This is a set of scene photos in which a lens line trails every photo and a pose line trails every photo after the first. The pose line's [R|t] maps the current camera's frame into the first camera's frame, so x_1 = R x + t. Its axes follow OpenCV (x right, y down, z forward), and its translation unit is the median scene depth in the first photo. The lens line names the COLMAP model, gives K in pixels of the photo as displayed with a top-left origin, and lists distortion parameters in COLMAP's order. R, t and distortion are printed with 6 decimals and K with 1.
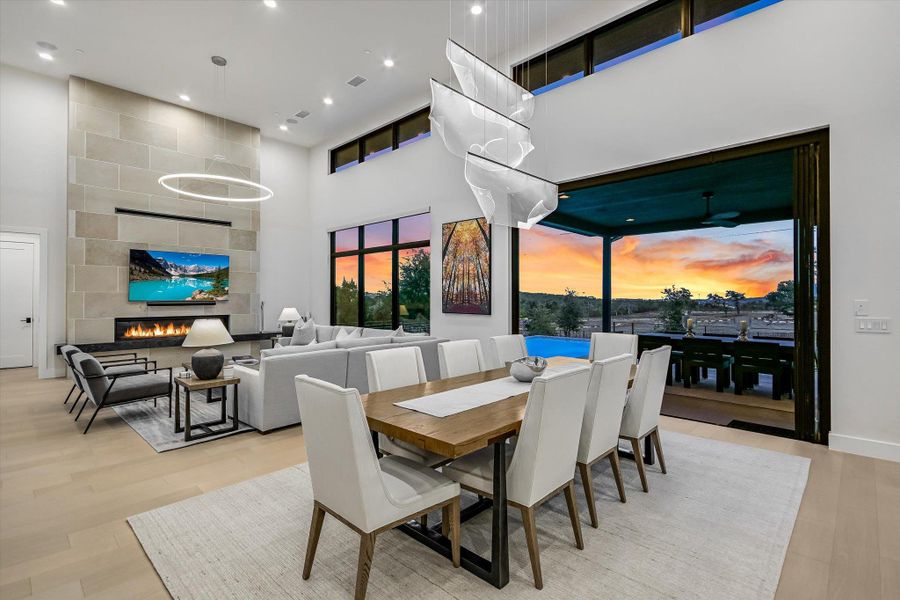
lens RADIAL K [[428.3, 0, 457.9], [0, 428.3, 297.2], [0, 0, 1]] dist [0.010225, 0.000046]
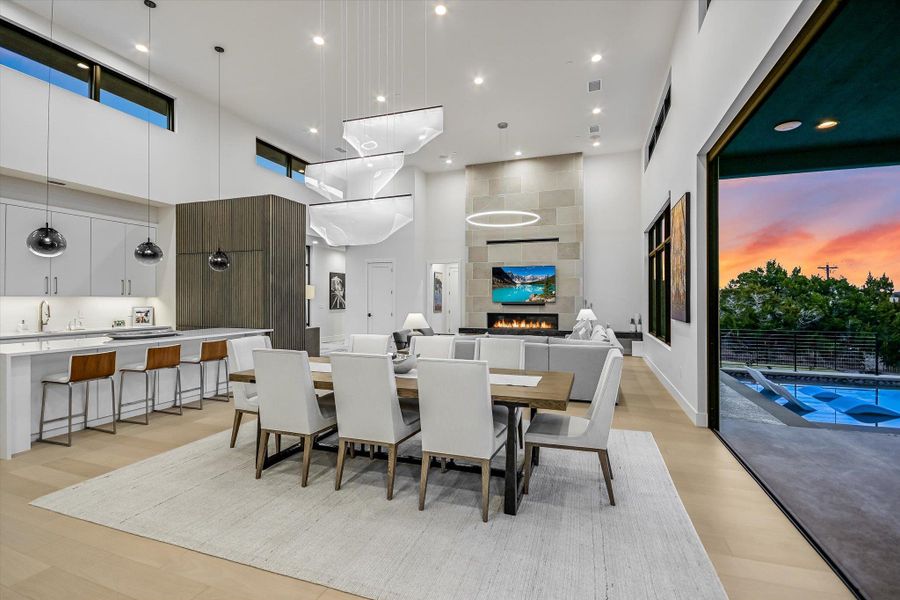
lens RADIAL K [[428.3, 0, 457.9], [0, 428.3, 297.2], [0, 0, 1]] dist [0.010225, 0.000046]
pose [[0.402432, -0.006943, -0.915424, 0.528628], [0.001334, 0.999975, -0.006998, 0.002216], [0.915449, 0.001595, 0.402431, 0.281330]]
